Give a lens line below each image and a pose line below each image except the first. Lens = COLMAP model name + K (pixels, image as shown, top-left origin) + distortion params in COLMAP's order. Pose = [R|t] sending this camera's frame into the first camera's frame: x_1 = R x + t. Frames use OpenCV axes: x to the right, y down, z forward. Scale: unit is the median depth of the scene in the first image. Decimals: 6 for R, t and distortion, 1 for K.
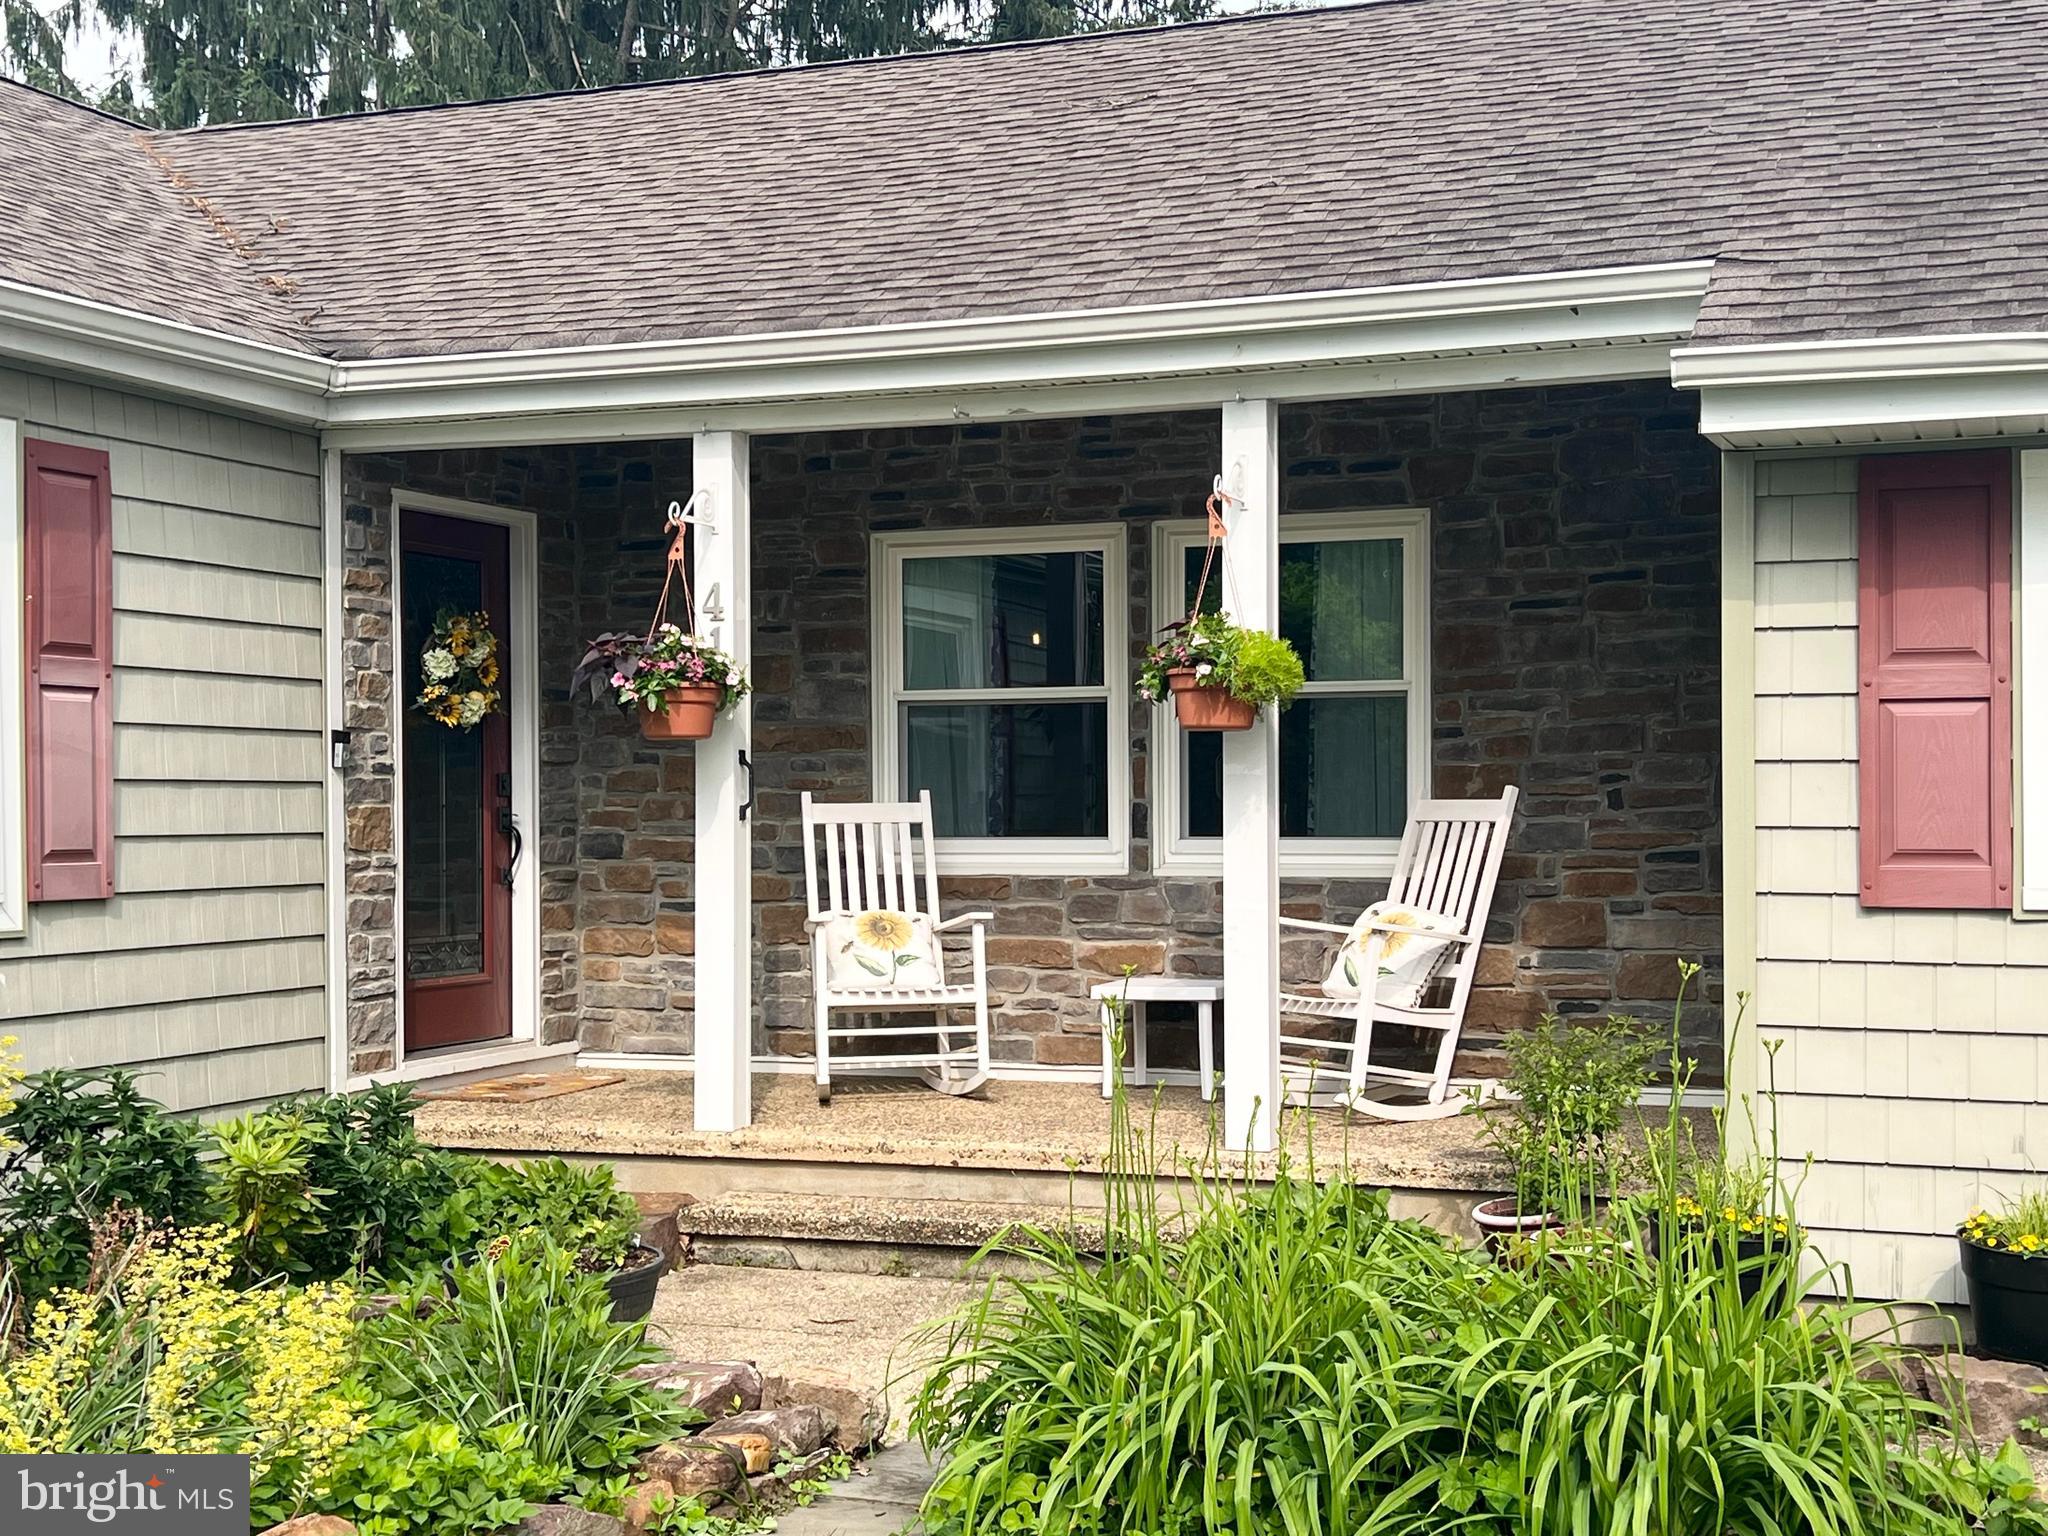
lens RADIAL K [[2790.6, 0, 1021.6], [0, 2790.6, 771.5], [0, 0, 1]] dist [-0.011601, 0.000000]
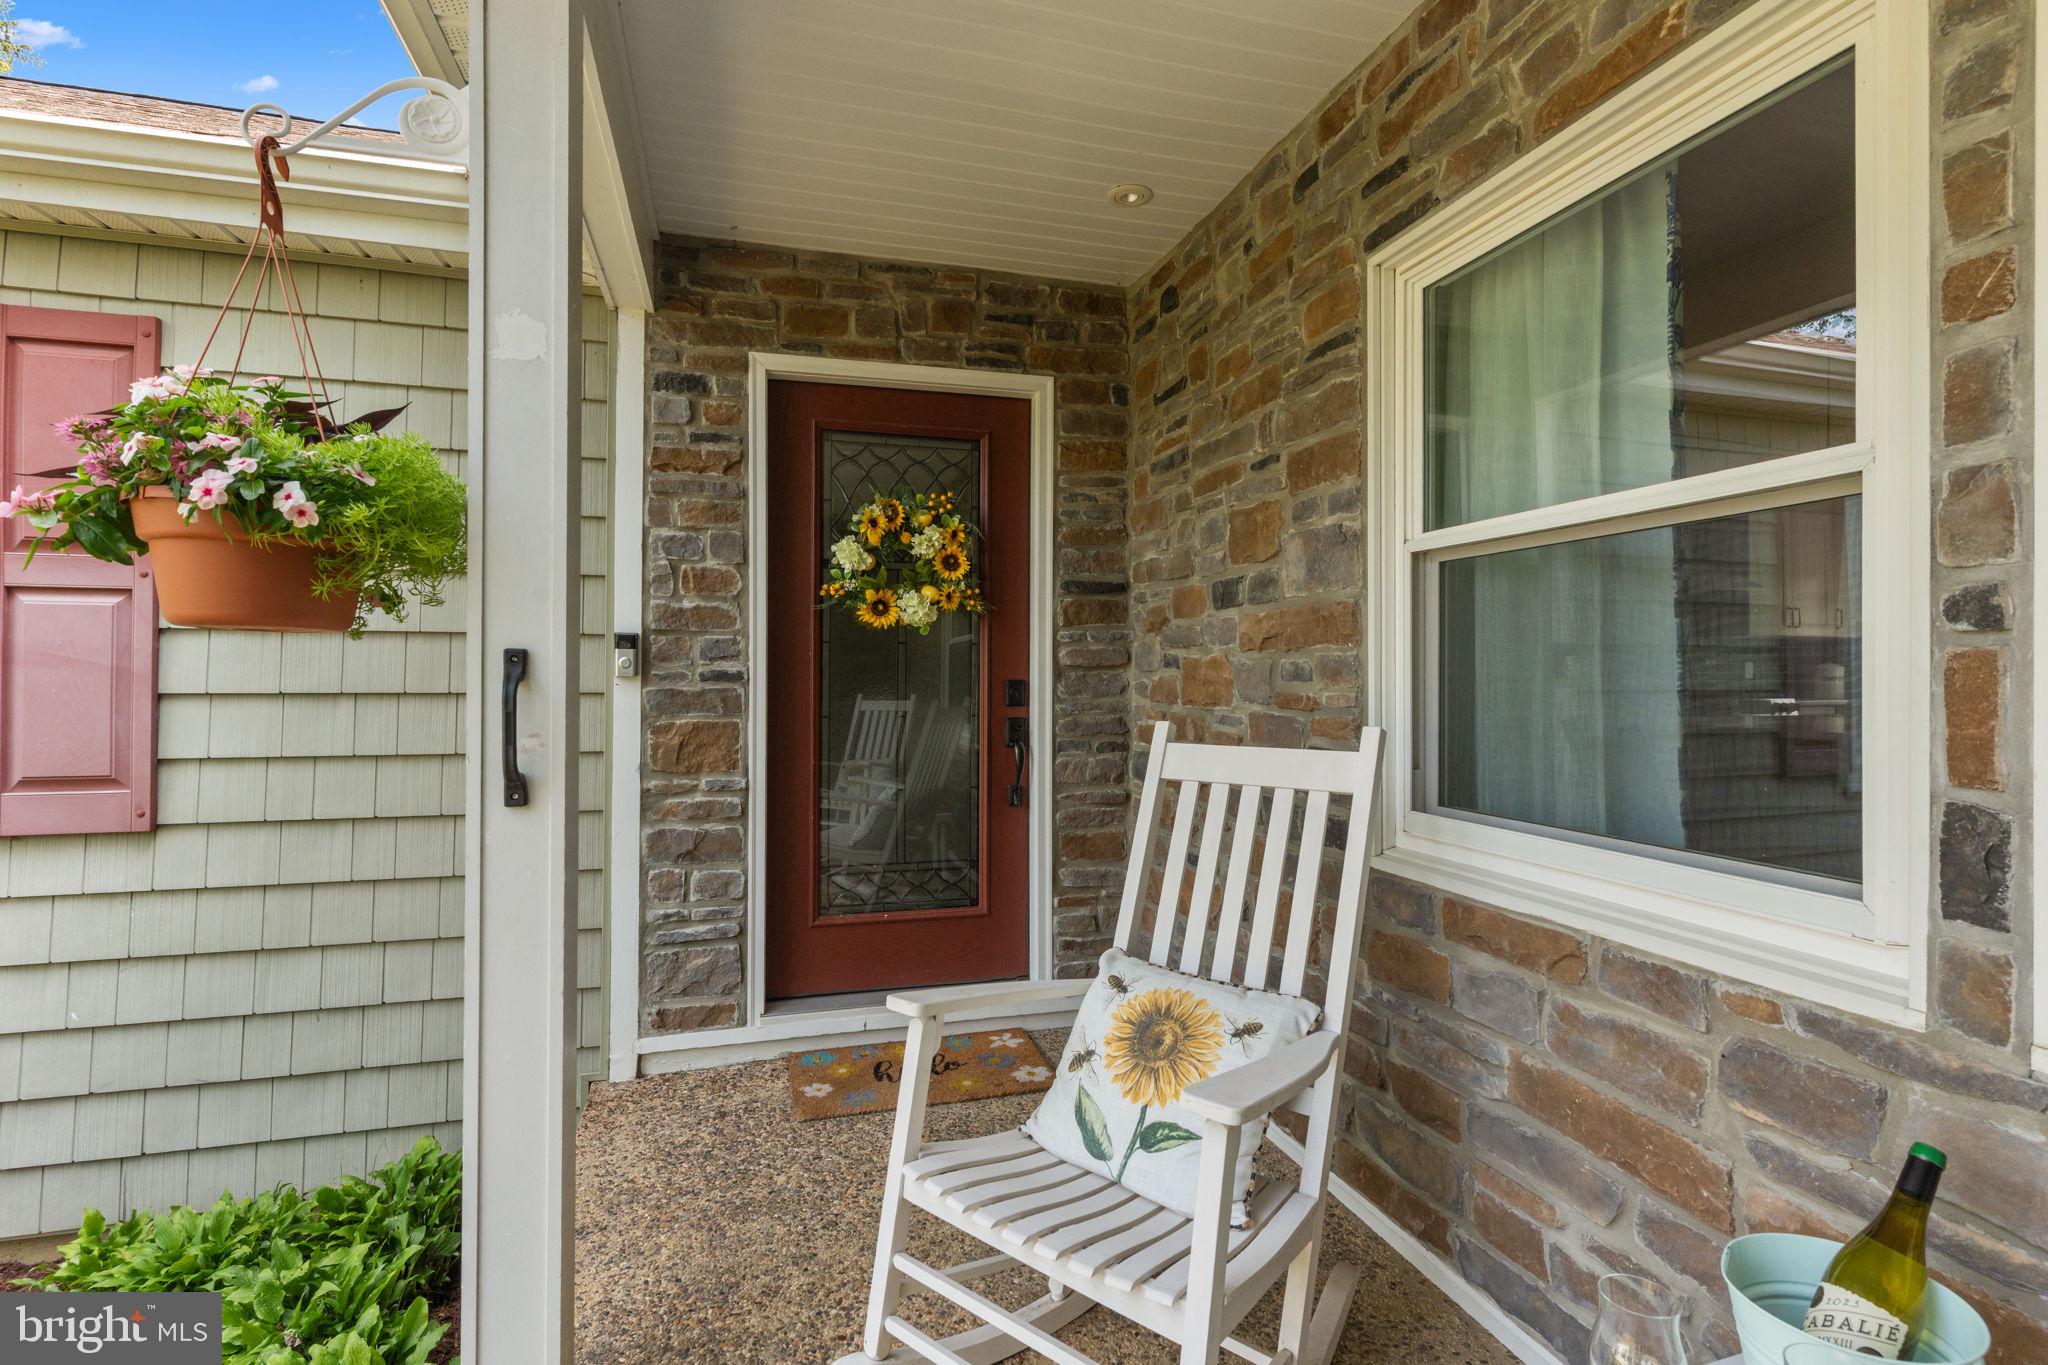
lens RADIAL K [[968.5, 0, 1034.0], [0, 968.5, 673.4], [0, 0, 1]] dist [0.000345, 0.000886]
pose [[0.592966, 0.004727, -0.805213, 0.066924], [0.004399, 0.999949, 0.009110, -0.004331], [0.805215, -0.008944, 0.592915, 0.870140]]
